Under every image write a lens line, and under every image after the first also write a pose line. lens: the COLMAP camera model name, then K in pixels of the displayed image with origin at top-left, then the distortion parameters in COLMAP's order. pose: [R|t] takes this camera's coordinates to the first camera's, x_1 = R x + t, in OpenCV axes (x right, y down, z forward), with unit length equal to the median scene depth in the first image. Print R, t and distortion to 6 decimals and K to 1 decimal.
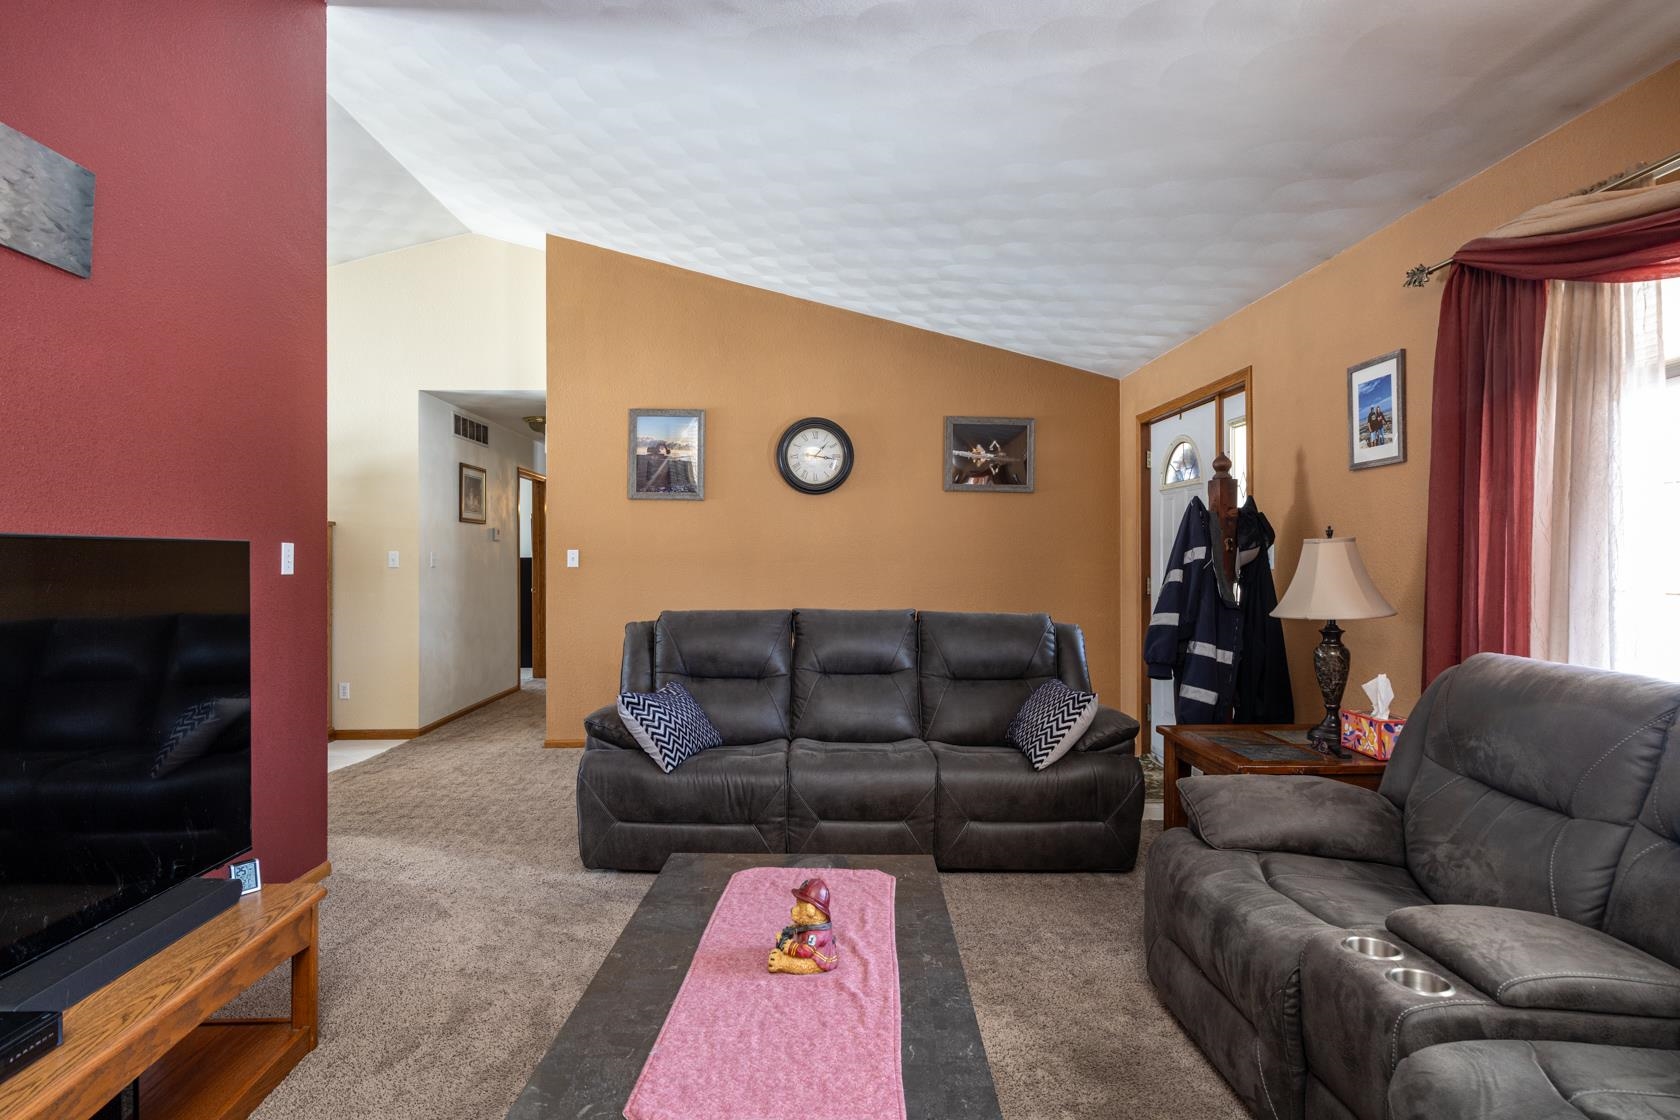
lens RADIAL K [[919.0, 0, 837.8], [0, 919.0, 560.9], [0, 0, 1]] dist [-0.005744, -0.001068]
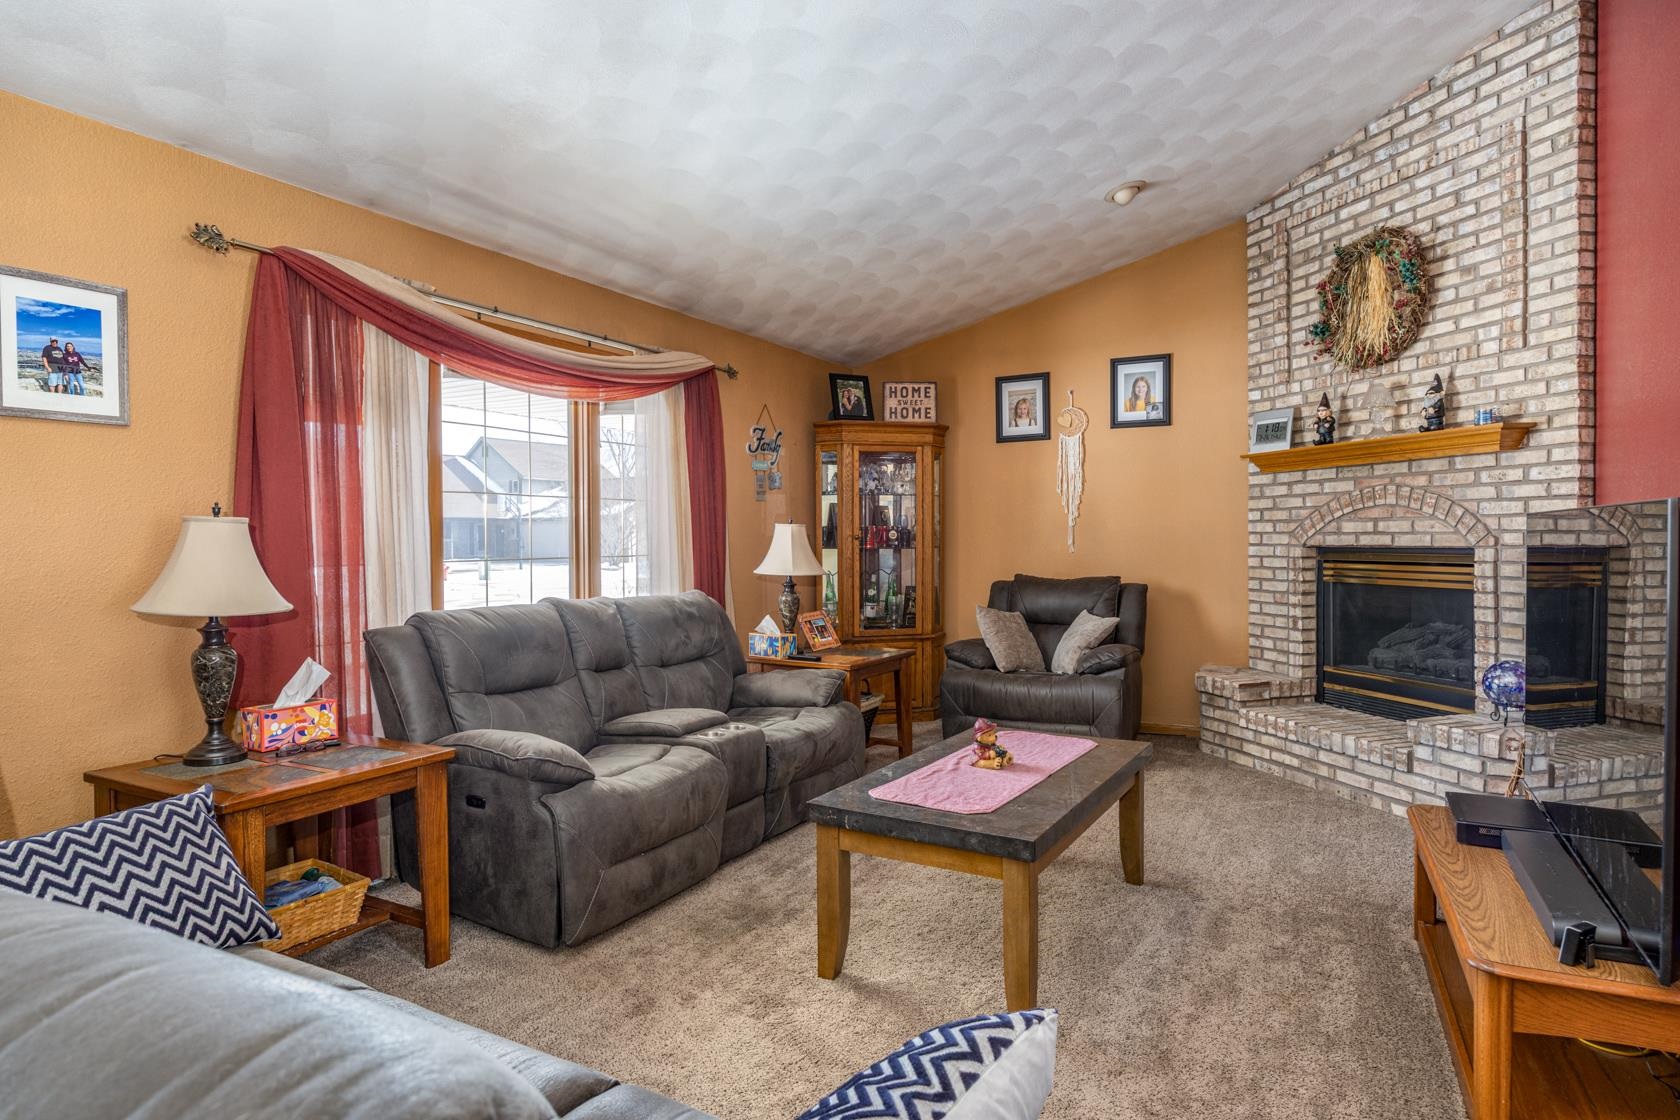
lens RADIAL K [[975.1, 0, 837.6], [0, 975.1, 558.8], [0, 0, 1]] dist [-0.000202, -0.002047]
pose [[-0.846200, -0.006465, 0.532826, -0.388326], [0.010274, 0.999543, 0.028445, -0.005983], [-0.532766, 0.029544, -0.845747, 1.377752]]
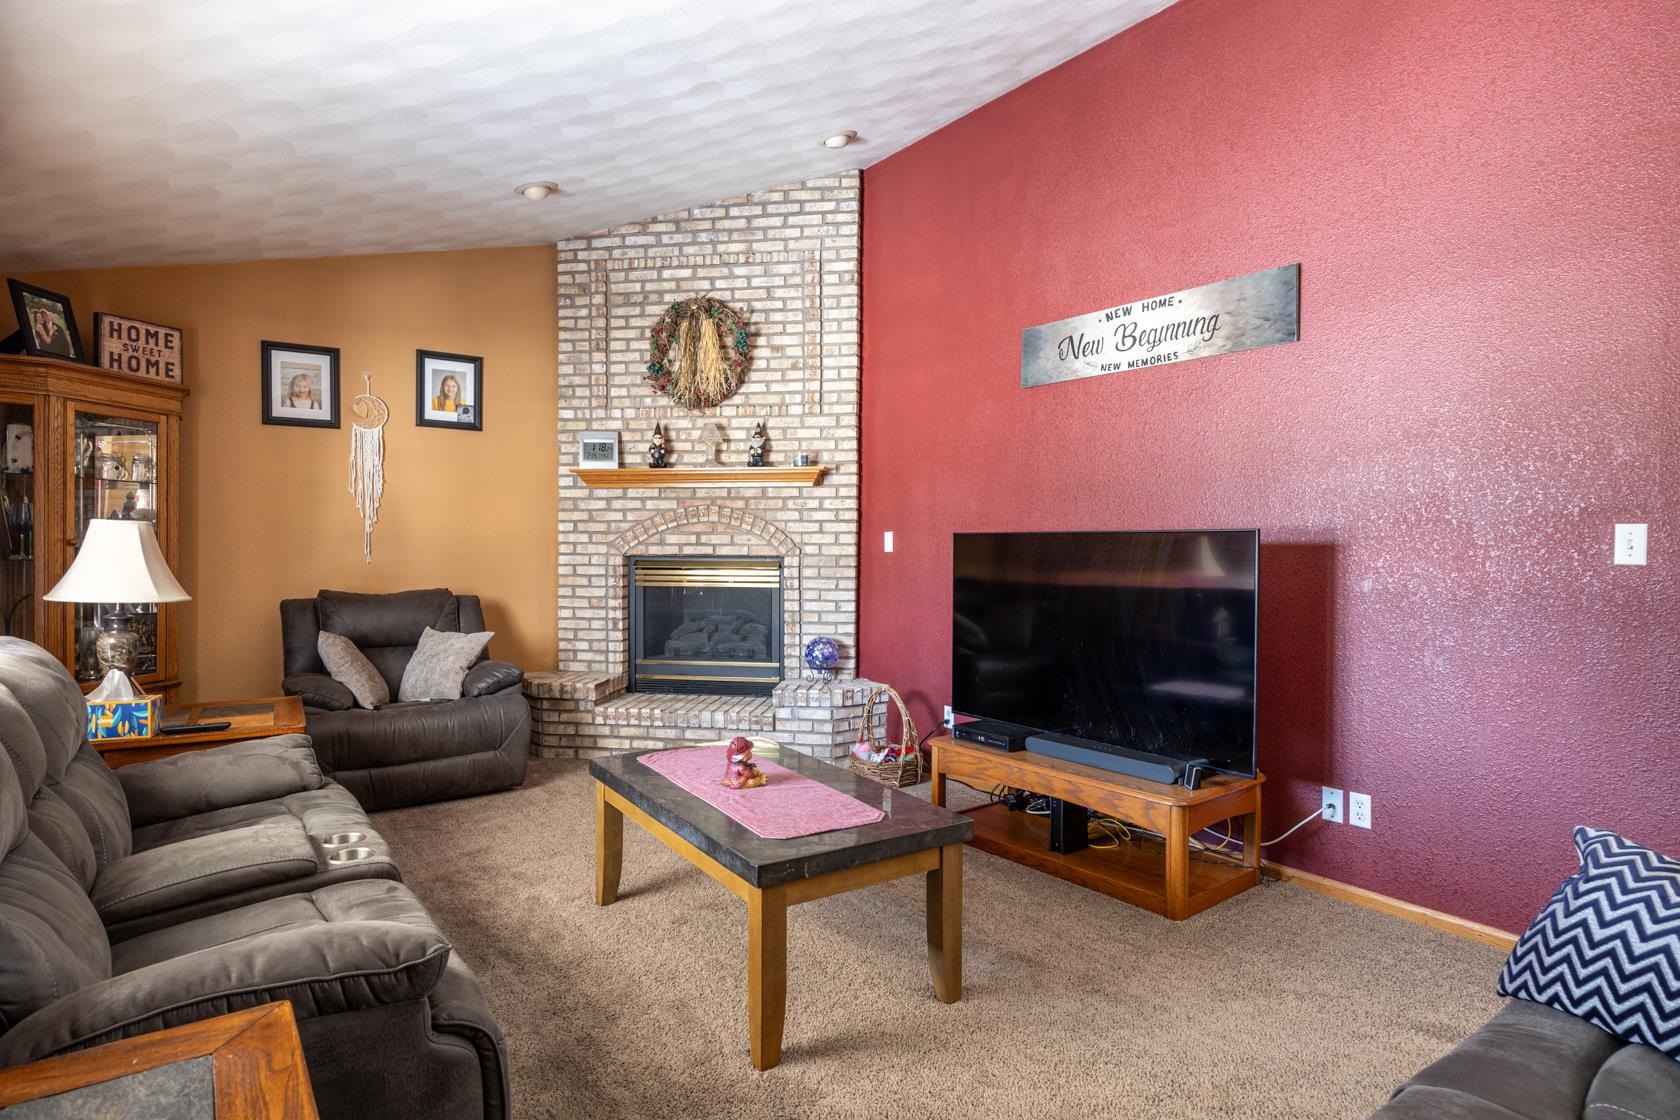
lens RADIAL K [[919.0, 0, 839.3], [0, 919.0, 558.0], [0, 0, 1]] dist [-0.005744, -0.001068]
pose [[-0.832746, 0.003414, -0.553645, 0.362987], [-0.008145, 0.999797, 0.018416, -0.003082], [0.553596, 0.019846, -0.832549, 1.261596]]
